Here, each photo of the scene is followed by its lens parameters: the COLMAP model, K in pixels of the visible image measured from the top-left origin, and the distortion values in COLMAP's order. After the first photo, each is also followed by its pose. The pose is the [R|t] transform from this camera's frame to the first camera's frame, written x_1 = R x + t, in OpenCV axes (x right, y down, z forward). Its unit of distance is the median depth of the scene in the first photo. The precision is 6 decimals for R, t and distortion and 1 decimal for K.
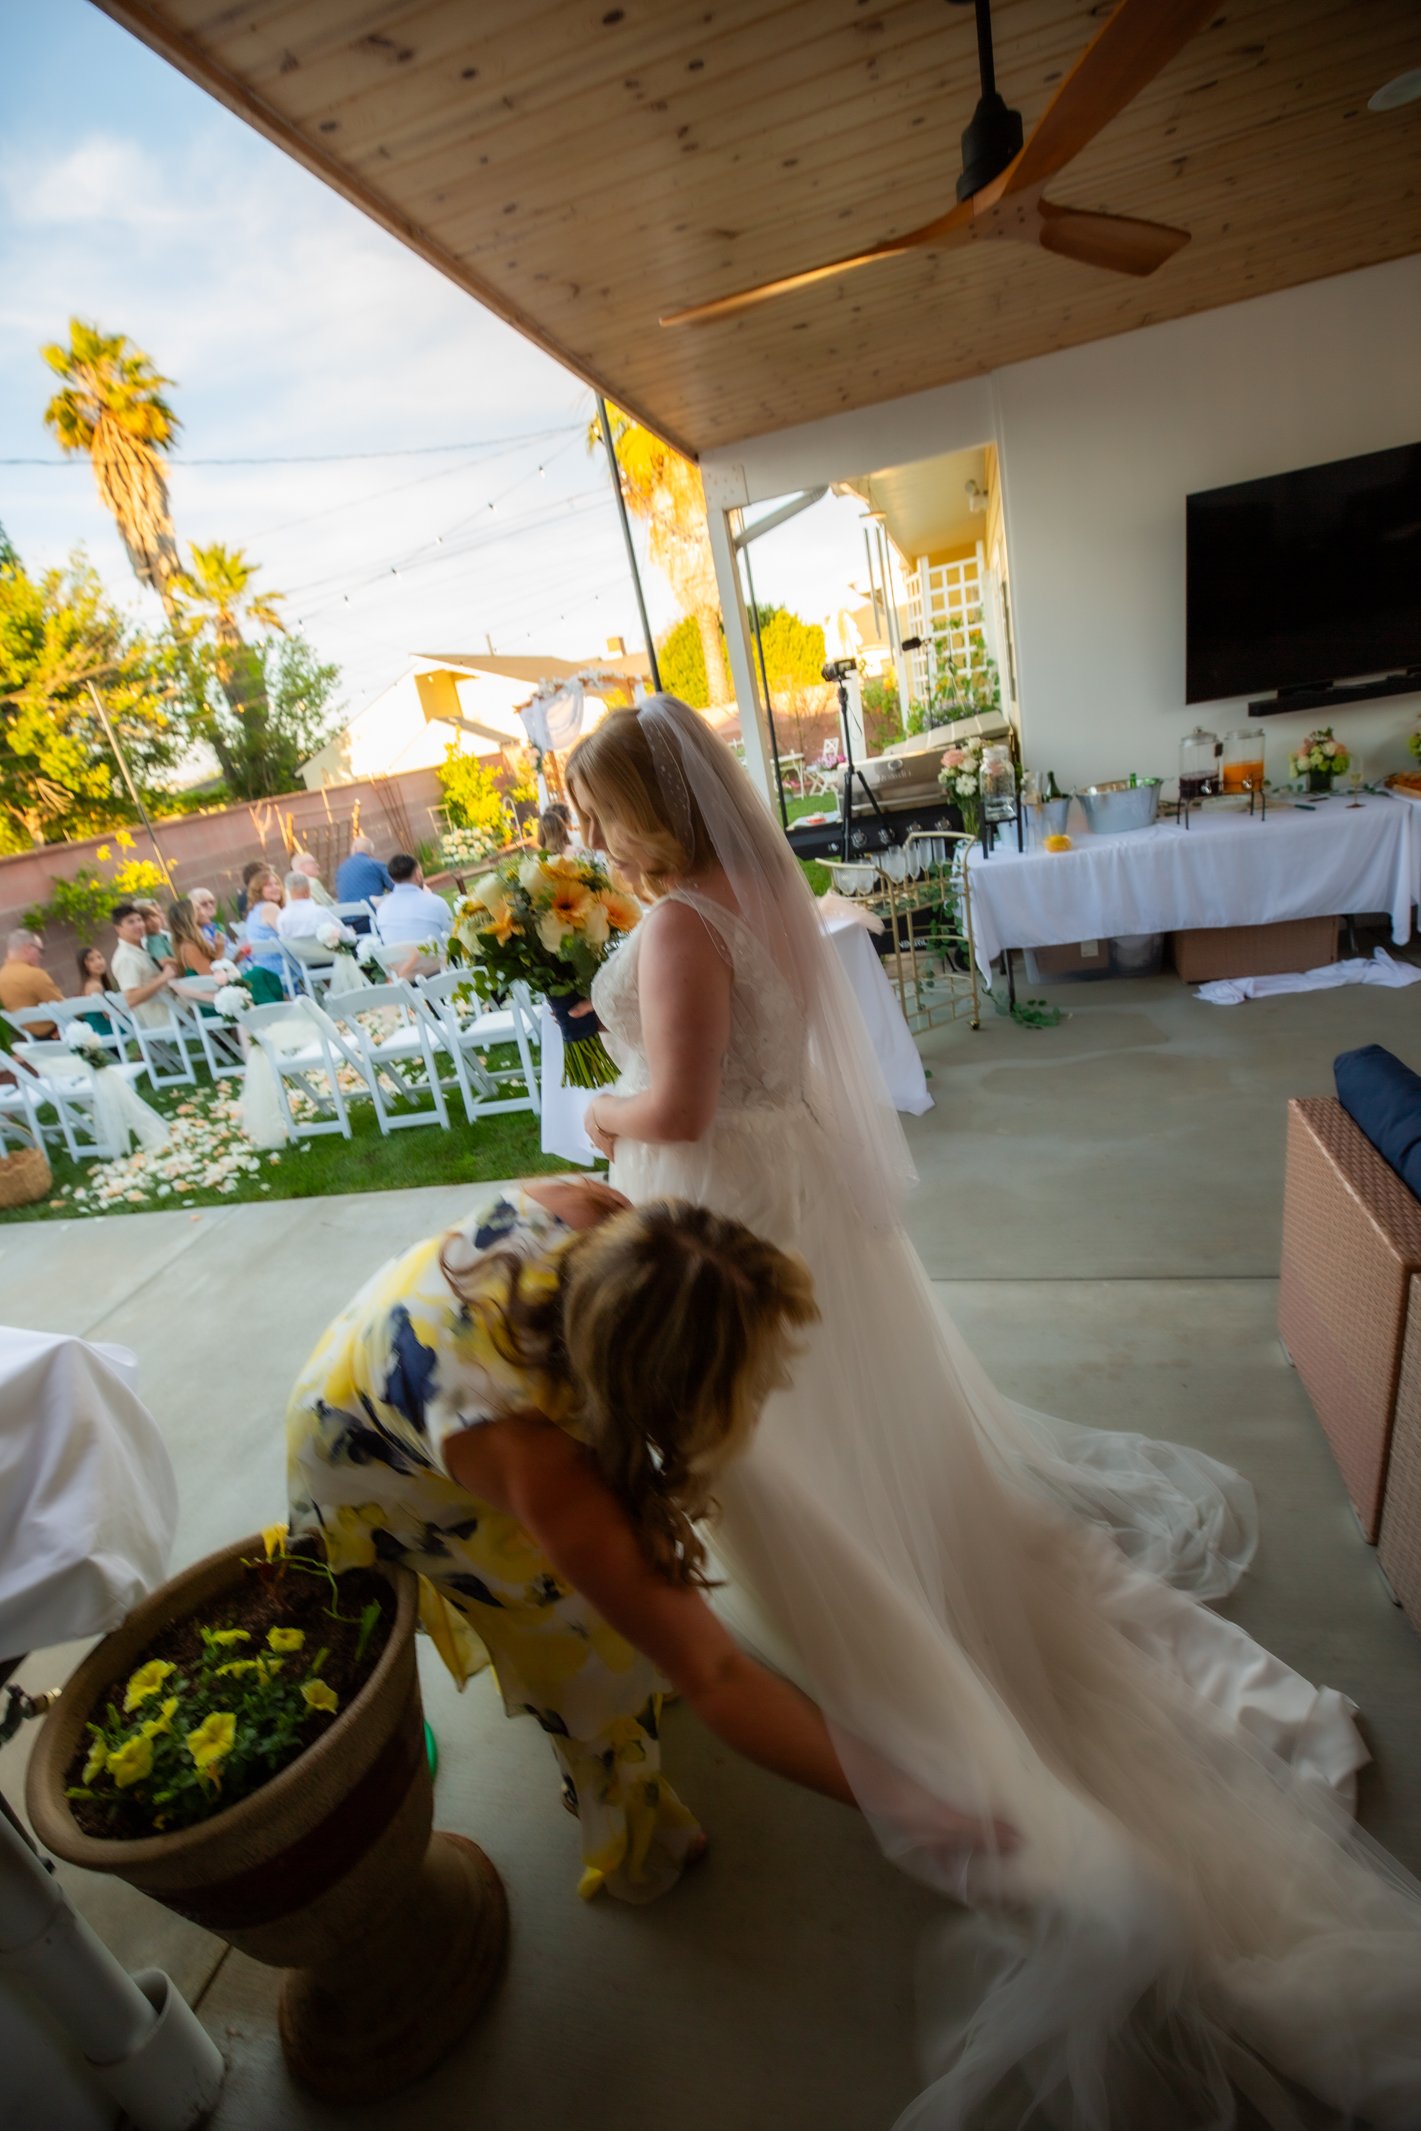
lens RADIAL K [[962.5, 0, 707.1], [0, 962.5, 1076.8], [0, 0, 1]] dist [-0.035831, 0.000755]
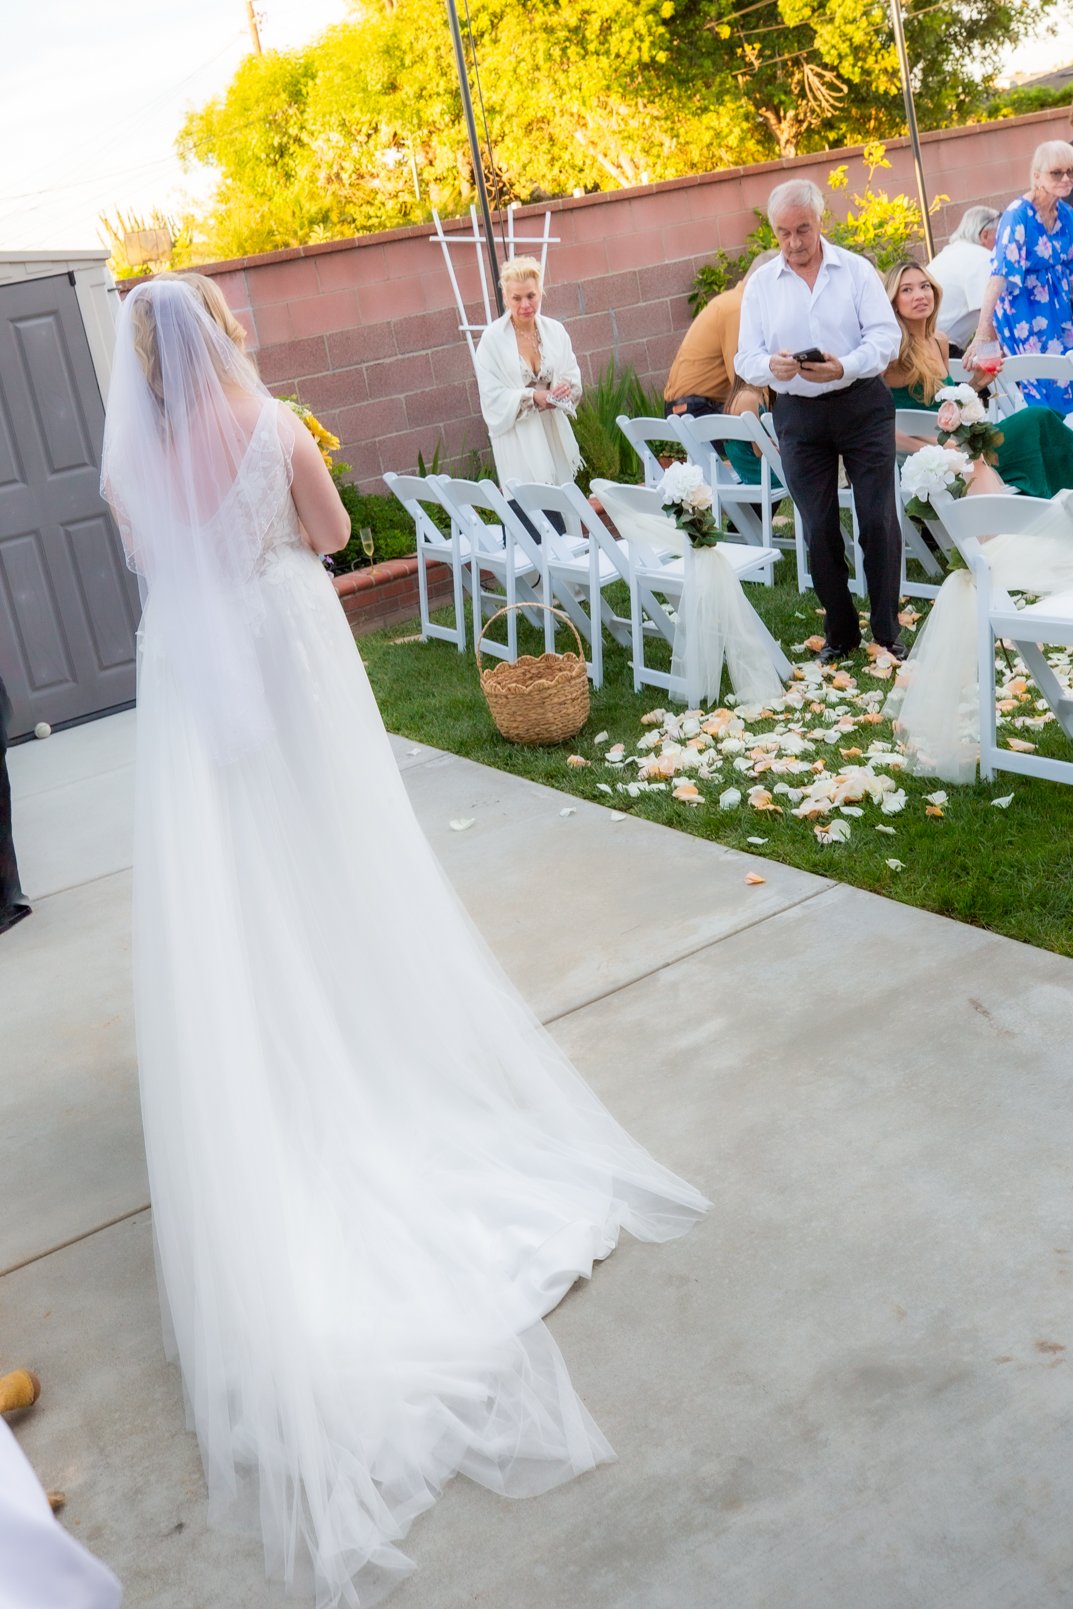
lens RADIAL K [[1640.3, 0, 397.5], [0, 1640.3, 573.9], [0, 0, 1]] dist [0.004739, 0.025425]
pose [[0.668016, 0.207063, -0.714759, -0.054721], [-0.211193, 0.973766, 0.084716, -0.037695], [0.713549, 0.094360, 0.694222, 0.188441]]
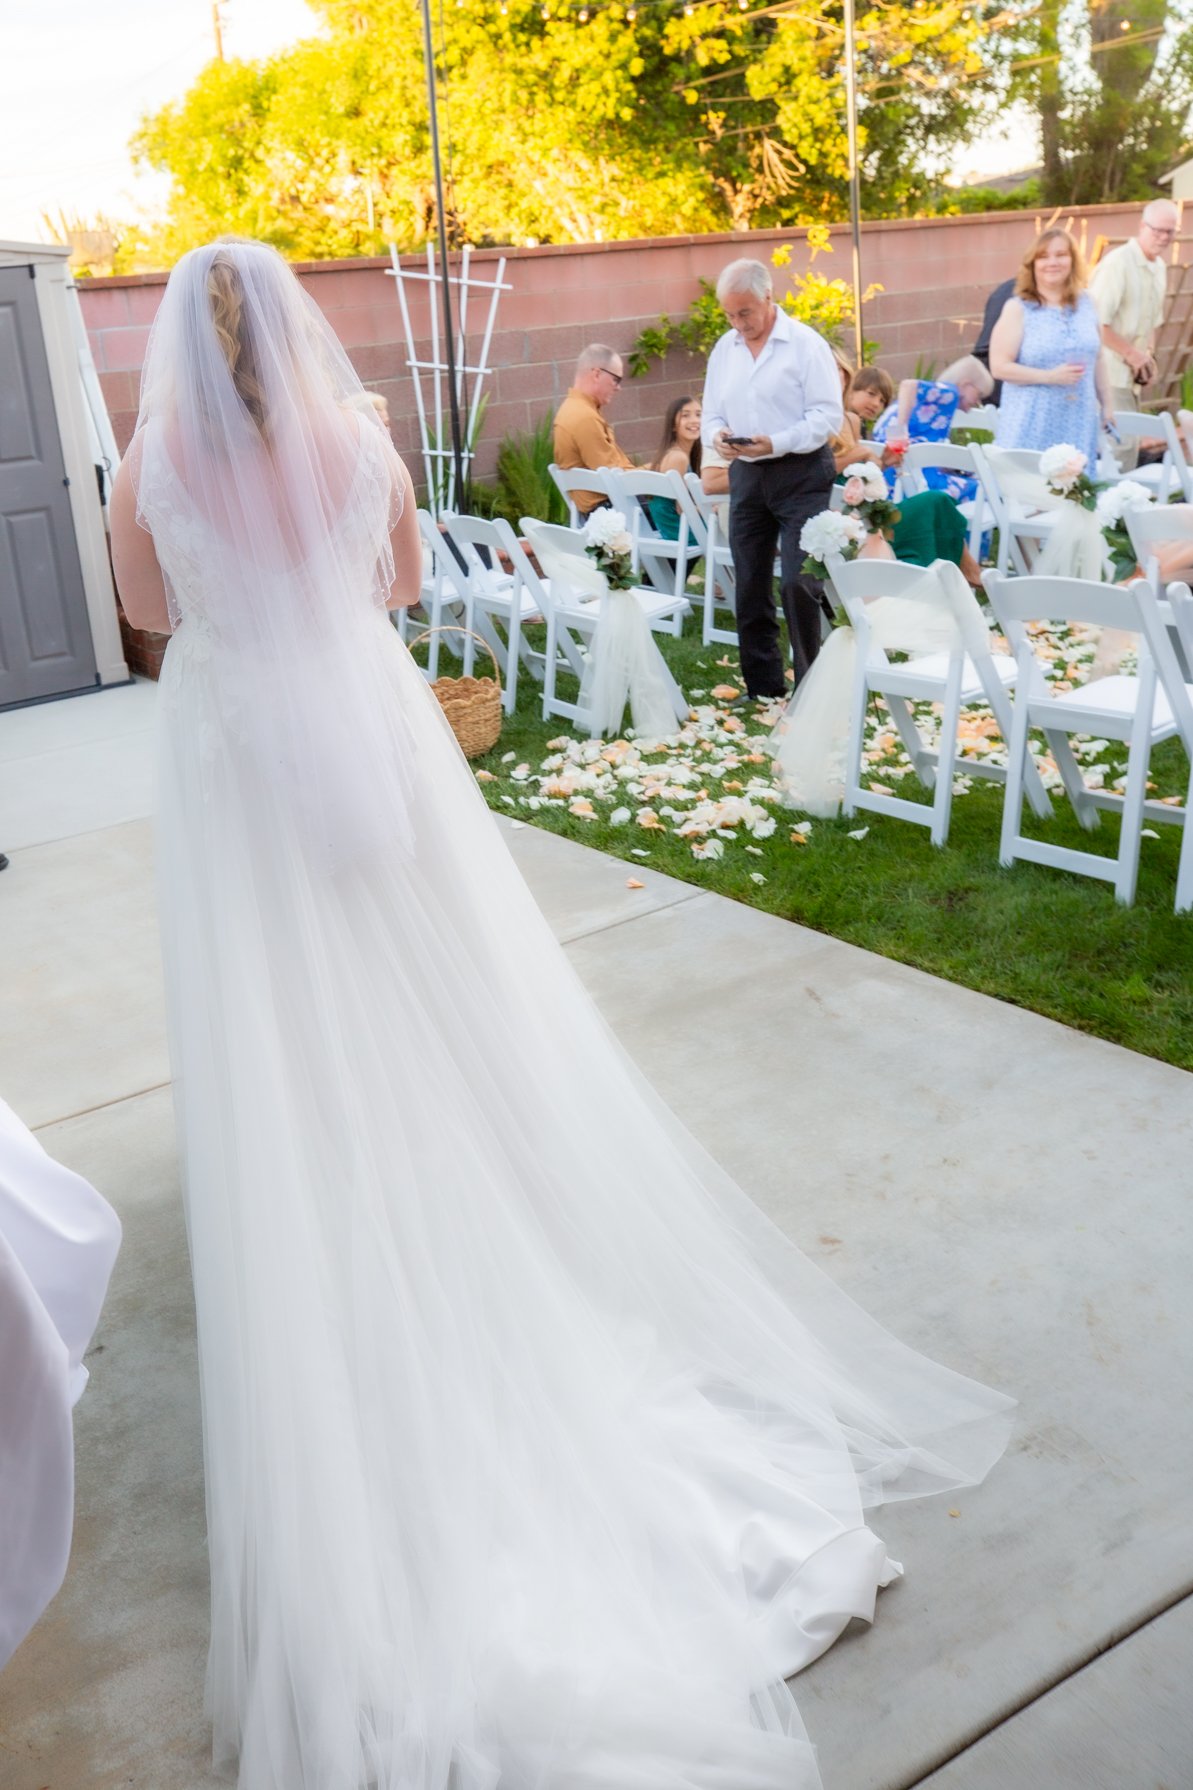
lens RADIAL K [[1639.0, 0, 463.9], [0, 1639.0, 735.7], [0, 0, 1]] dist [0.004095, 0.017271]
pose [[0.707787, 0.316191, -0.631712, -0.012405], [-0.305948, 0.943224, 0.129320, -0.025969], [0.636736, 0.101740, 0.764340, 0.139066]]
